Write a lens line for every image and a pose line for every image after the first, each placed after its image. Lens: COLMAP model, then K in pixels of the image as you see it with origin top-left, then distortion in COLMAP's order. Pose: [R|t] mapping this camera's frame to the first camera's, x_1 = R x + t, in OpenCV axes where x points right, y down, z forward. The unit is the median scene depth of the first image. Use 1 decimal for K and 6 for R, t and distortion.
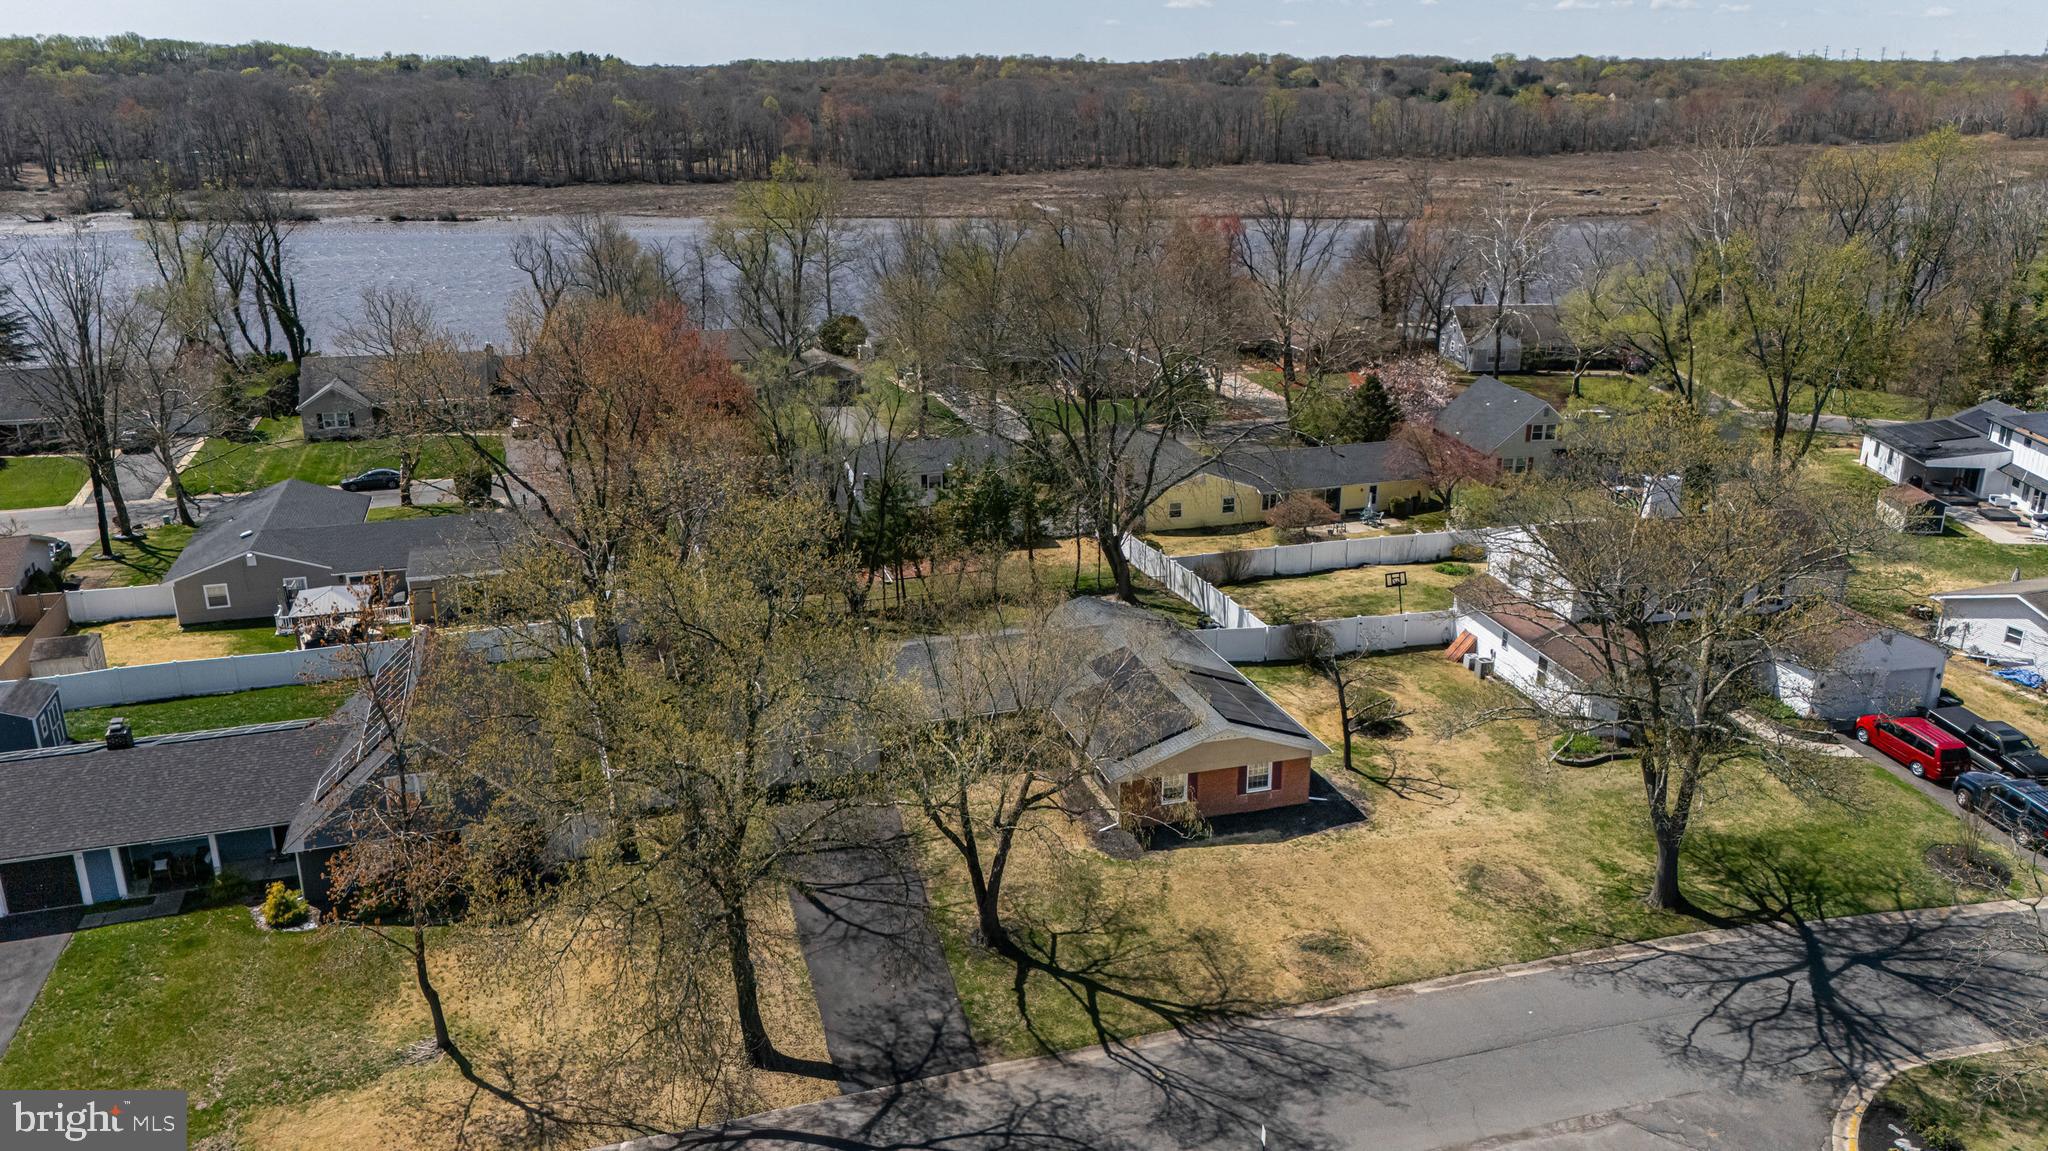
lens RADIAL K [[1521.1, 0, 1035.7], [0, 1521.1, 580.7], [0, 0, 1]] dist [0.063273, -0.061250]
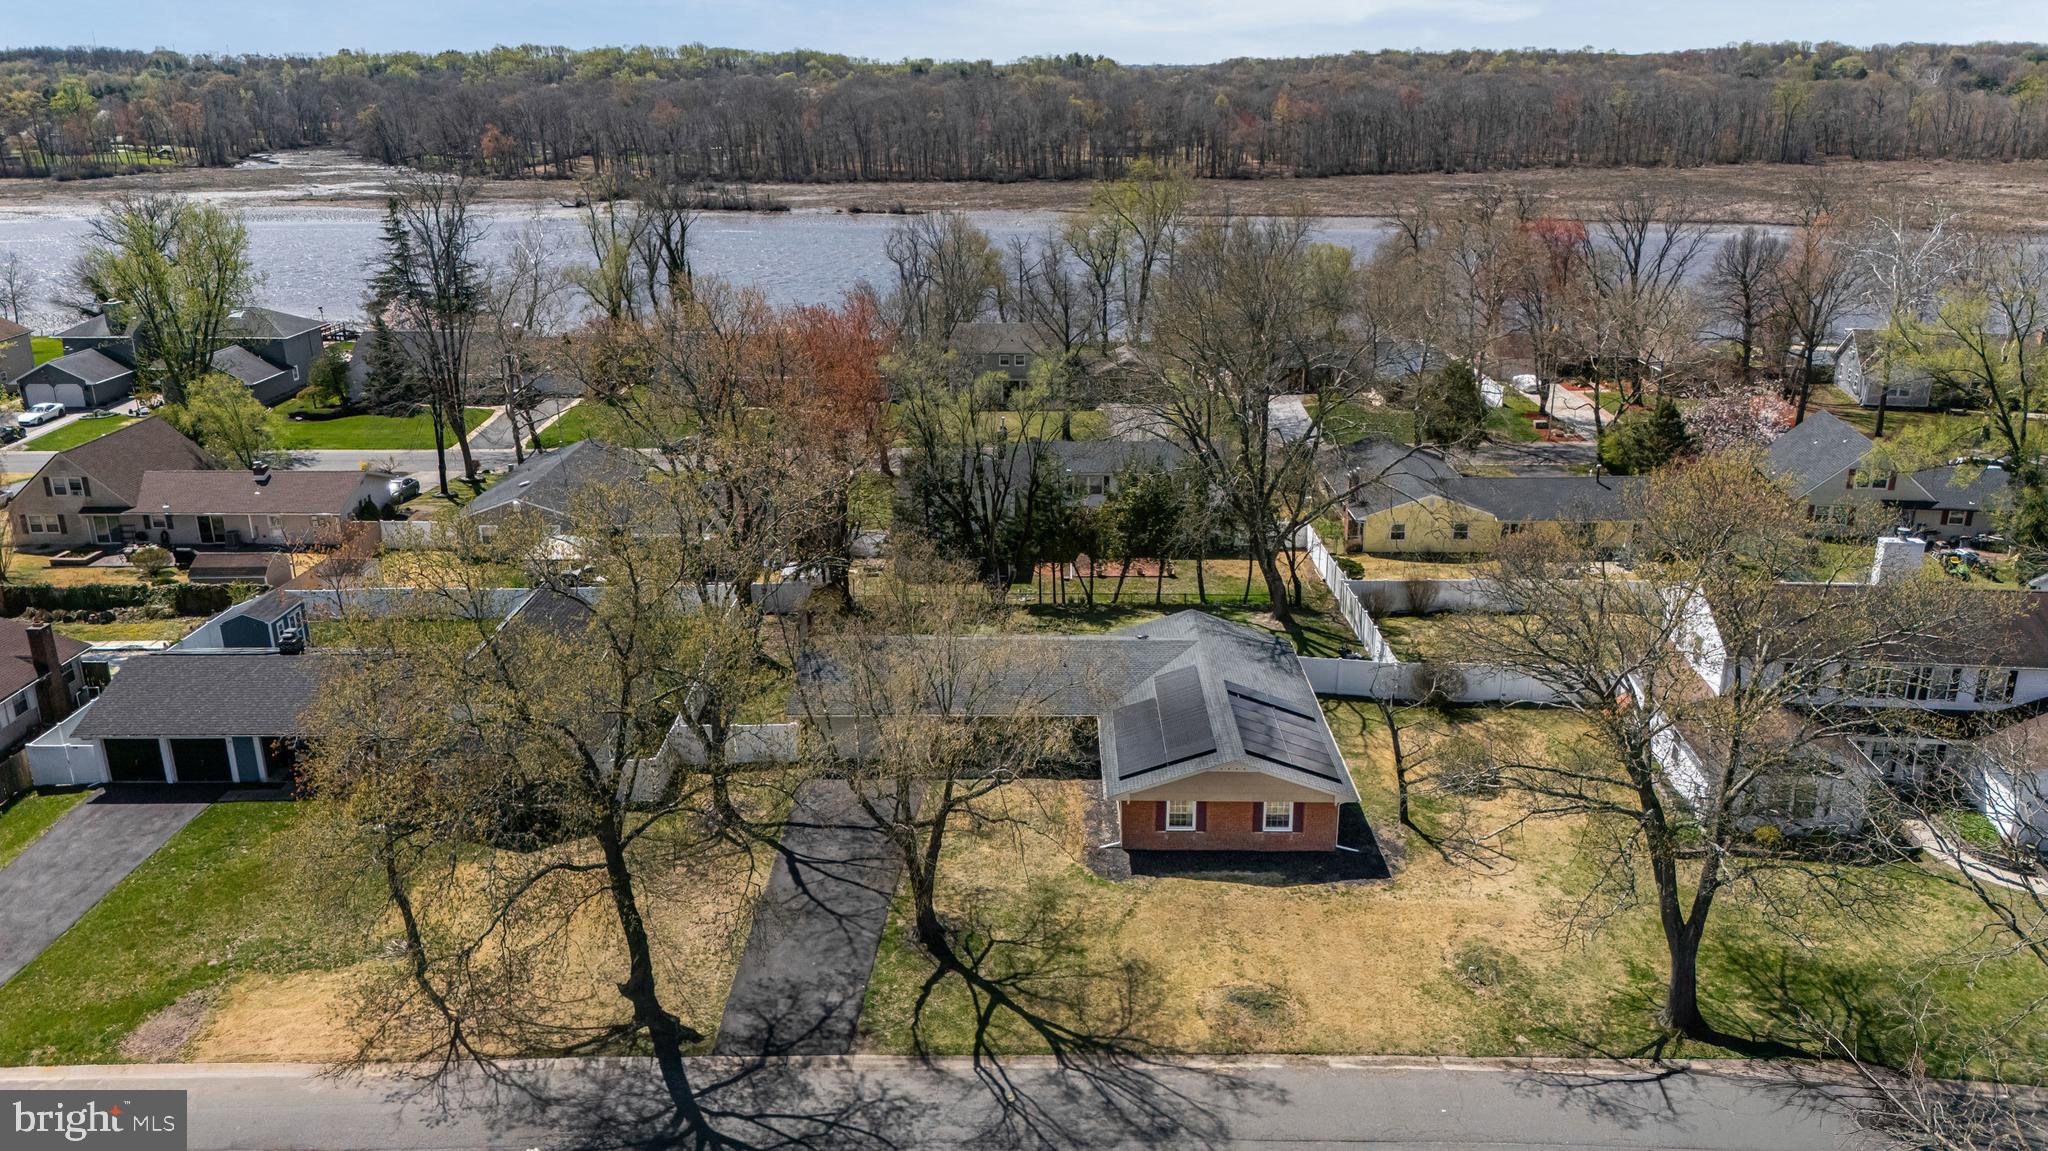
lens RADIAL K [[1521.1, 0, 1023.0], [0, 1521.1, 570.1], [0, 0, 1]] dist [0.063273, -0.061250]
pose [[0.949405, 0.091131, -0.300541, 0.180660], [-0.092529, 0.995664, 0.009611, -0.011847], [0.300114, 0.018684, 0.953720, 0.031539]]
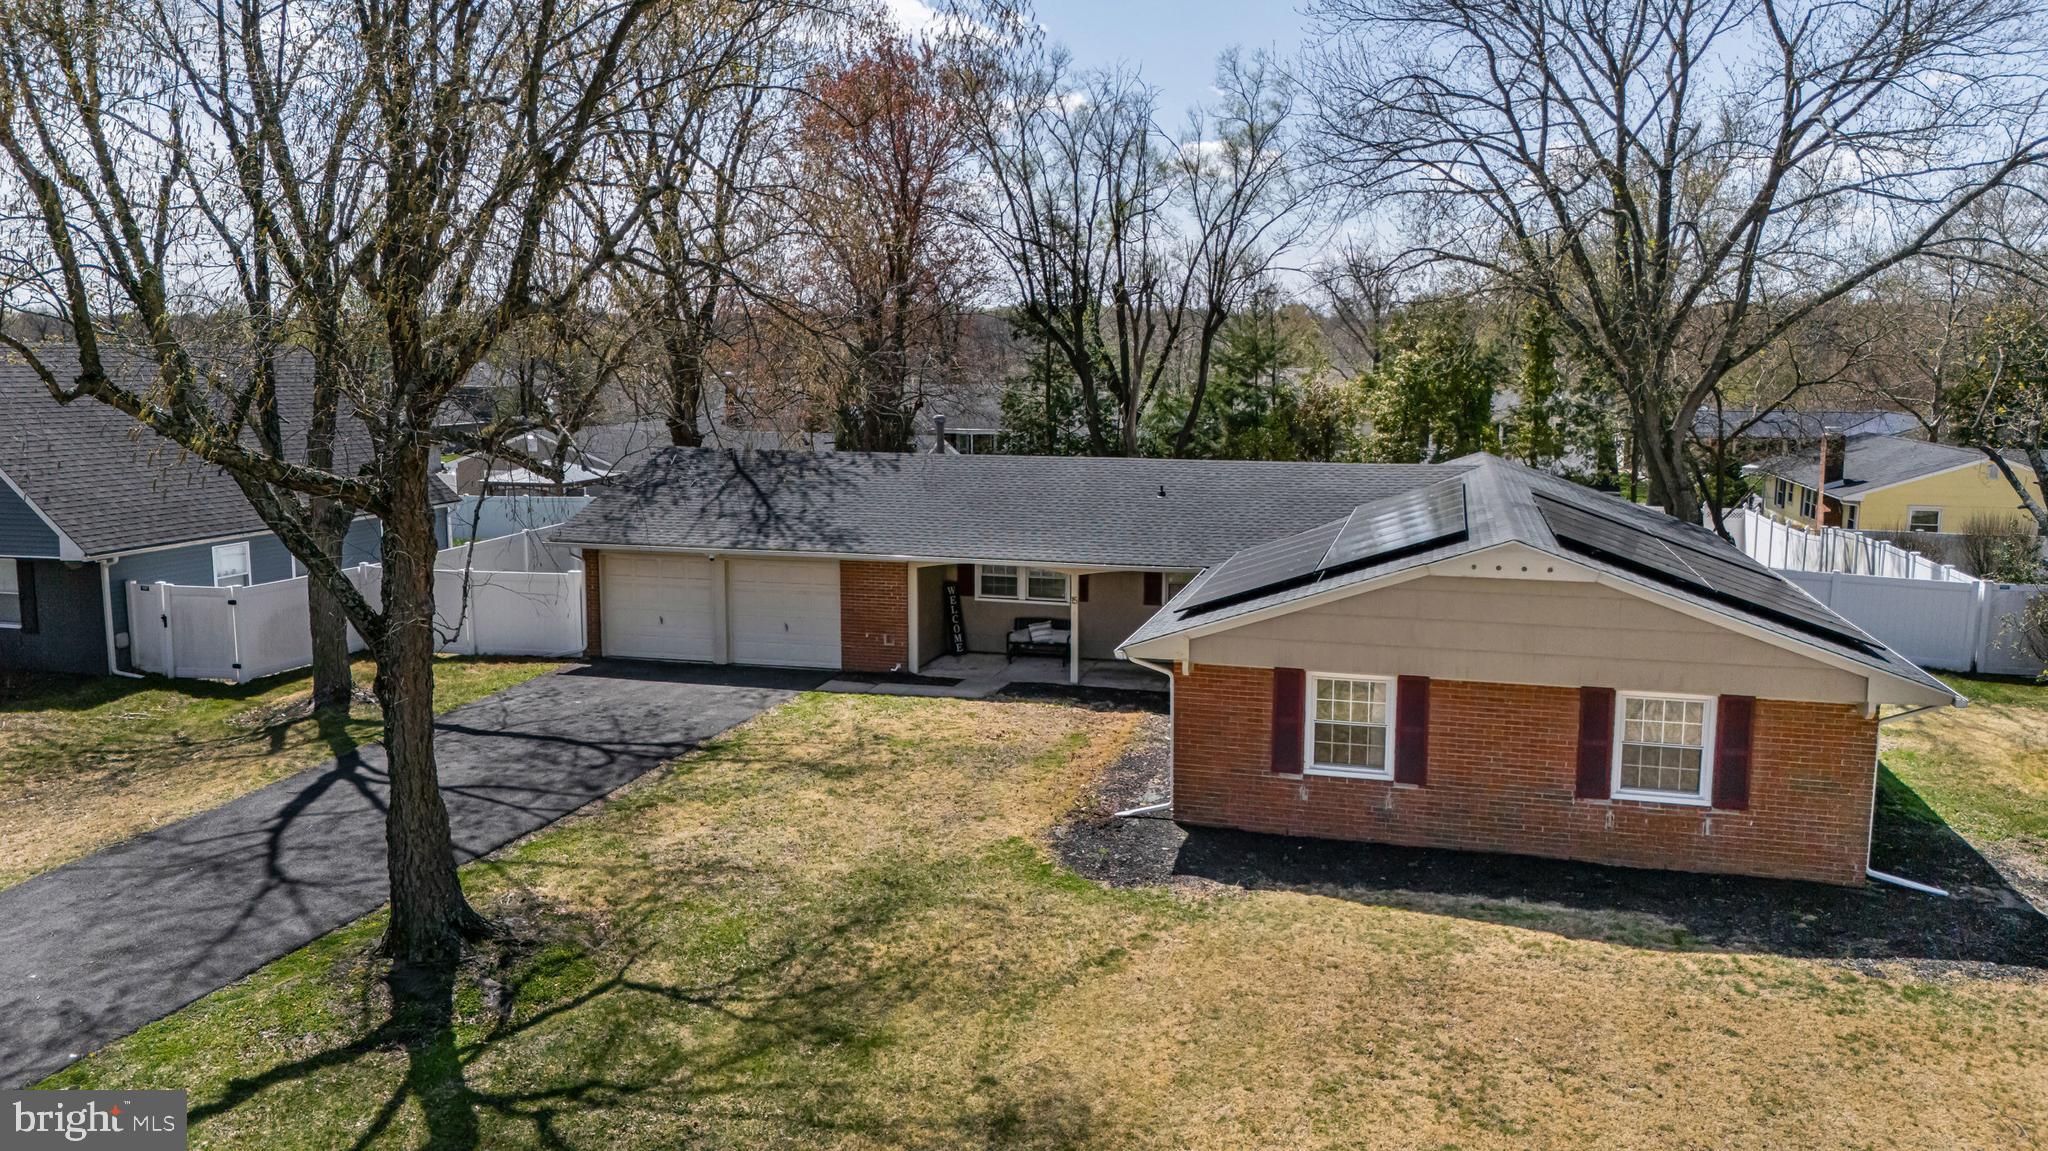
lens RADIAL K [[1521.1, 0, 1016.5], [0, 1521.1, 560.7], [0, 0, 1]] dist [0.063273, -0.061250]
pose [[0.836482, 0.074190, -0.542949, 0.136377], [-0.173790, 0.975563, -0.134442, 0.104880], [0.519706, 0.206817, 0.828934, 0.456828]]
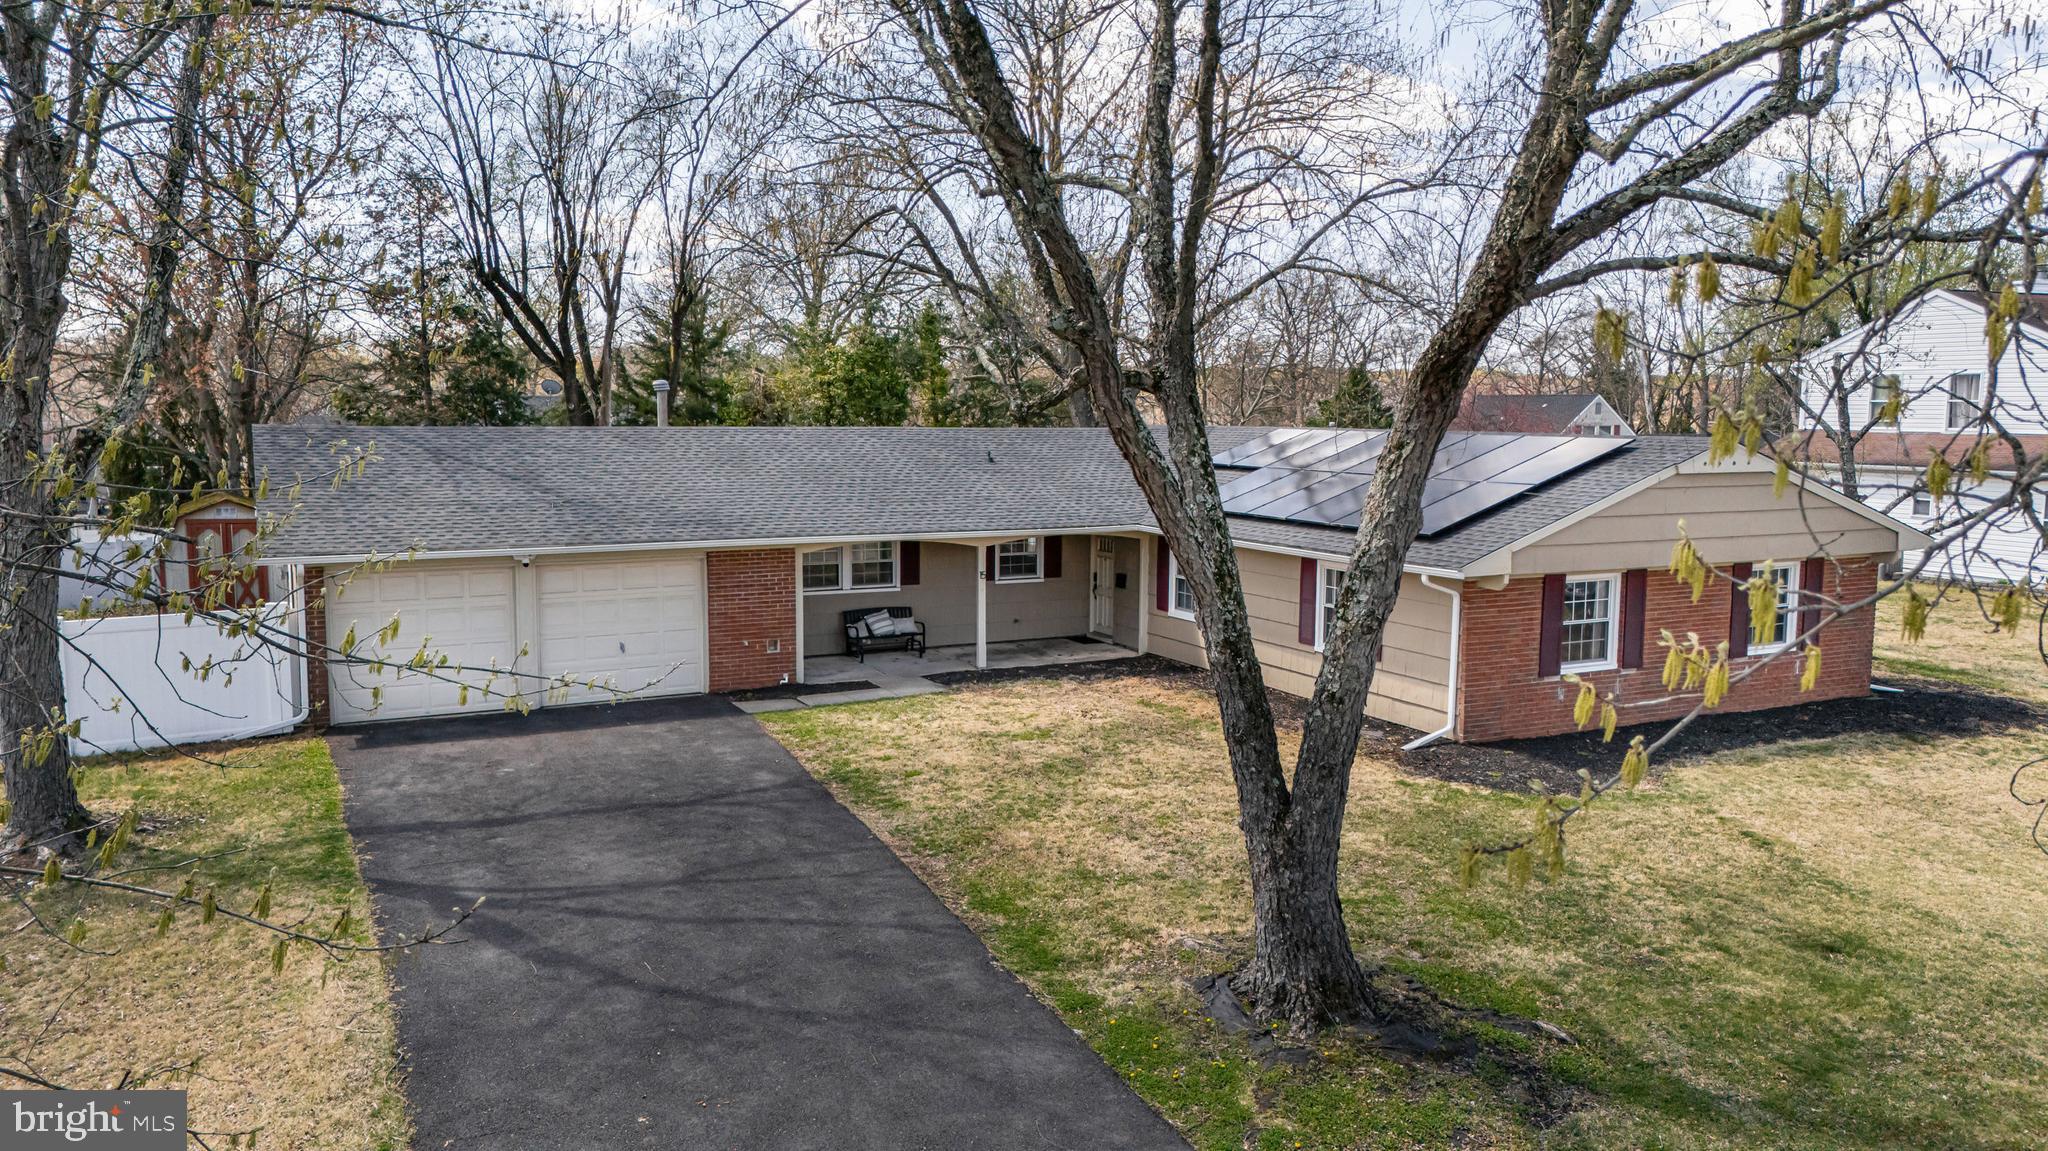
lens RADIAL K [[1521.1, 0, 1021.6], [0, 1521.1, 584.9], [0, 0, 1]] dist [0.063273, -0.061250]
pose [[0.987341, -0.017676, 0.157625, -0.061273], [0.048914, 0.979268, -0.196574, 0.126340], [-0.150883, 0.201796, 0.967736, 0.450614]]
